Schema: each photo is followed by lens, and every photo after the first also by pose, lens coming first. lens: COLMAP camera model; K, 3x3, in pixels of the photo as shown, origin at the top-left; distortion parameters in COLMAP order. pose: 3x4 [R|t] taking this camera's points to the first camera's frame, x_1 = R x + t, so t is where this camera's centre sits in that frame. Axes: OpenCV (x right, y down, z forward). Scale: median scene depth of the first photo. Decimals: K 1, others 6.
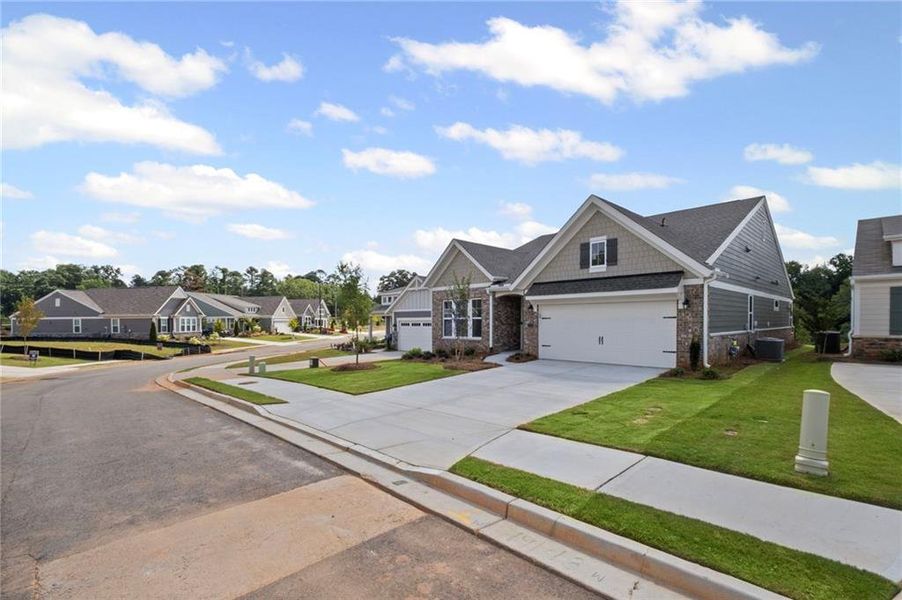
lens RADIAL K [[412.7, 0, 441.9], [0, 412.7, 331.8], [0, 0, 1]] dist [0.000338, 0.000003]
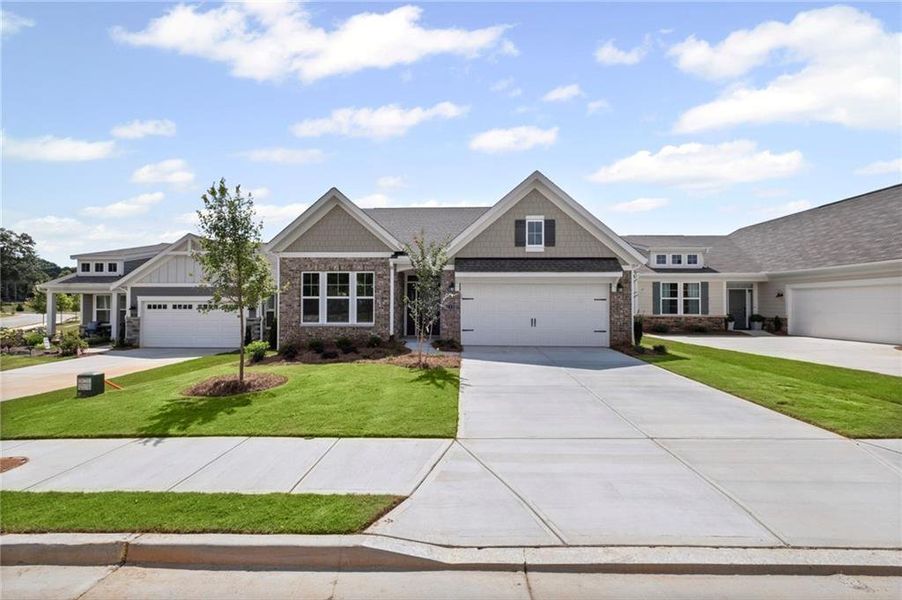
lens RADIAL K [[397.3, 0, 451.0], [0, 397.3, 300.0], [0, 0, 1]] dist [0.002042, 0.000150]
pose [[0.716432, 0.017909, 0.697427, -0.363675], [0.010787, 0.999267, -0.036741, 0.000541], [-0.697573, 0.033846, 0.715714, 0.420207]]
